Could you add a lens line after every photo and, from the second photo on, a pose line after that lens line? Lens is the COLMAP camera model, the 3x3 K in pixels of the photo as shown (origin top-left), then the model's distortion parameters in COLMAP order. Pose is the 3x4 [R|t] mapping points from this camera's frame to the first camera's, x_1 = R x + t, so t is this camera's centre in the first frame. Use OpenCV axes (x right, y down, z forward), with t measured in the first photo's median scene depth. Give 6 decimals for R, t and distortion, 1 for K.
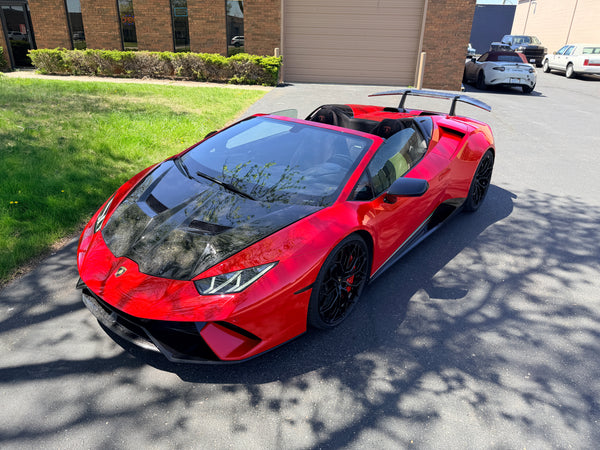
lens RADIAL K [[427.3, 0, 298.9], [0, 427.3, 223.4], [0, 0, 1]] dist [-0.005020, -0.002467]
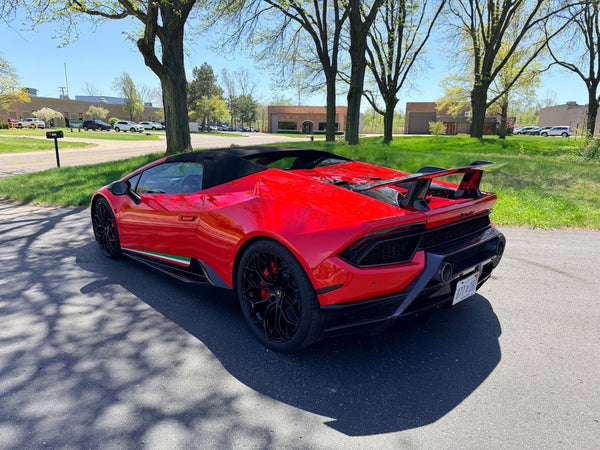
lens RADIAL K [[429.4, 0, 300.0], [0, 429.4, 225.0], [0, 0, 1]] dist [0.000329, -0.003142]
pose [[-0.130557, 0.182426, -0.974513, 0.328153], [-0.412405, 0.883861, 0.220707, -0.110747], [0.901597, 0.430709, -0.040161, 0.353533]]
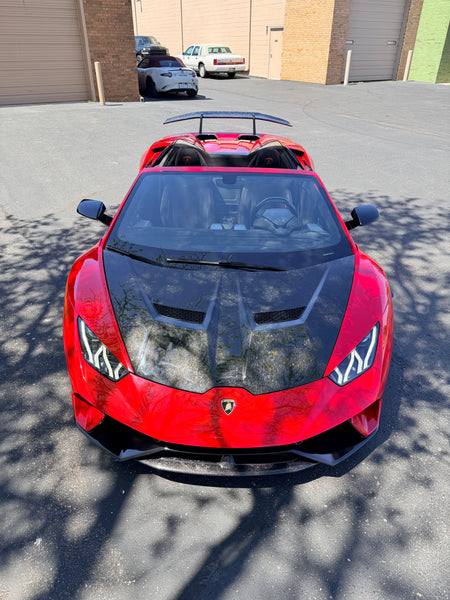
lens RADIAL K [[429.4, 0, 225.0], [0, 429.4, 300.0], [0, 0, 1]] dist [0.000329, -0.003142]
pose [[0.777571, -0.340545, 0.528595, -0.147822], [0.262295, 0.939681, 0.219546, -0.048495], [-0.571476, -0.032065, 0.819992, 0.068362]]
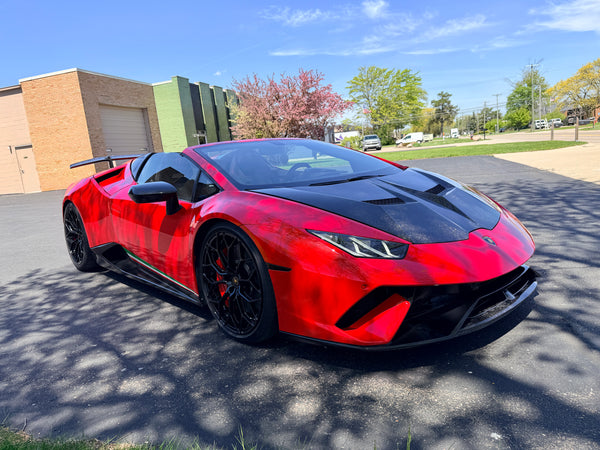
lens RADIAL K [[429.4, 0, 300.0], [0, 429.4, 225.0], [0, 0, 1]] dist [0.000329, -0.003142]
pose [[0.132206, -0.207081, 0.969350, -0.246113], [0.488812, 0.864373, 0.117988, -0.041855], [-0.862313, 0.458231, 0.215499, 0.218841]]
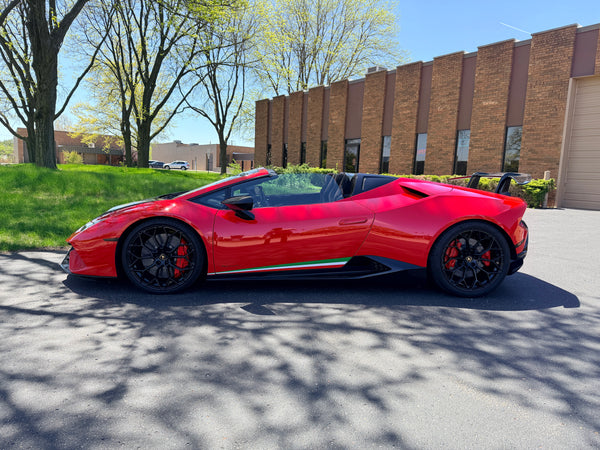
lens RADIAL K [[421.3, 0, 300.0], [0, 421.3, 225.0], [0, 0, 1]] dist [0.042529, -0.060806]
pose [[0.669830, 0.085142, -0.737617, 0.276759], [-0.313101, 0.933153, -0.176614, 0.028756], [0.673272, 0.349250, 0.651712, 0.080548]]
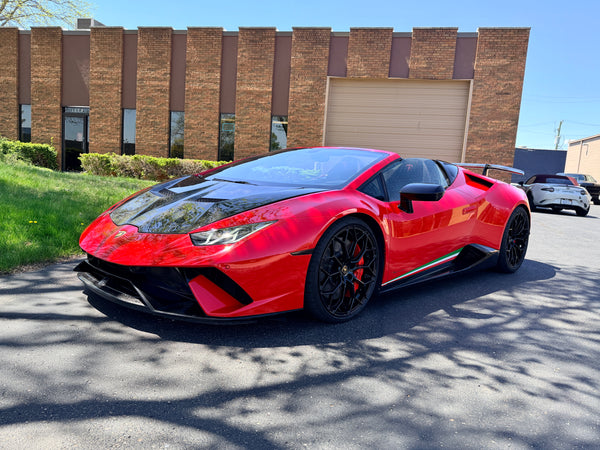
lens RADIAL K [[463.9, 0, 307.4], [0, 463.9, 239.0], [0, 0, 1]] dist [0.005958, -0.001009]
pose [[0.995794, 0.050217, -0.076631, 0.018007], [-0.069701, 0.958076, -0.277905, 0.073073], [0.059463, 0.282078, 0.957547, 0.000253]]
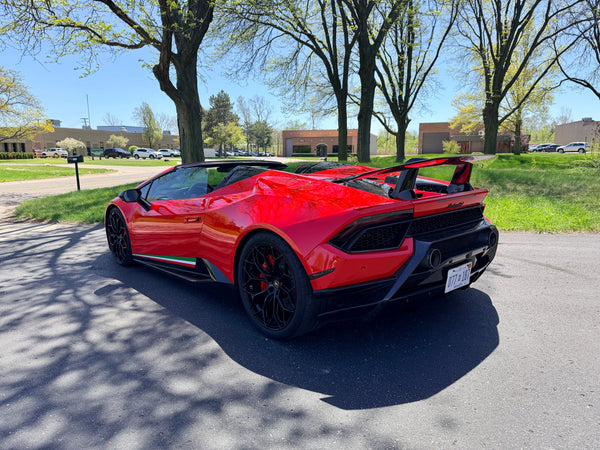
lens RADIAL K [[427.6, 0, 301.7], [0, 427.6, 225.2], [0, 0, 1]] dist [0.007925, -0.007835]
pose [[-0.162297, 0.132868, -0.977756, 0.337850], [-0.388662, 0.902181, 0.187112, -0.104096], [0.906974, 0.410384, -0.094781, 0.368984]]
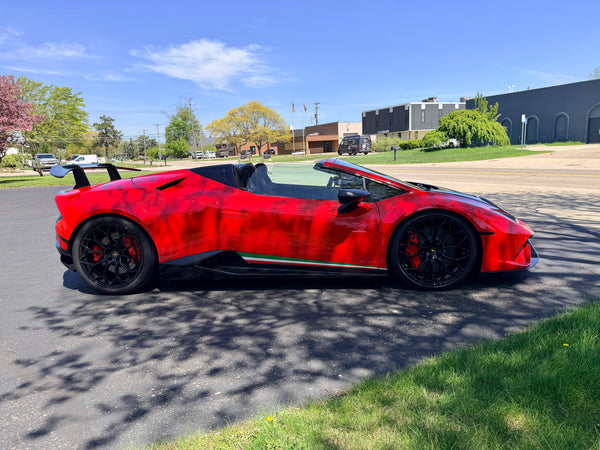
lens RADIAL K [[418.0, 0, 297.1], [0, 418.0, 225.0], [0, 0, 1]] dist [0.007512, -0.002586]
pose [[-0.581701, -0.142149, 0.800885, -0.241872], [0.349544, 0.845377, 0.403927, -0.157794], [-0.734468, 0.514909, -0.442069, 0.449977]]
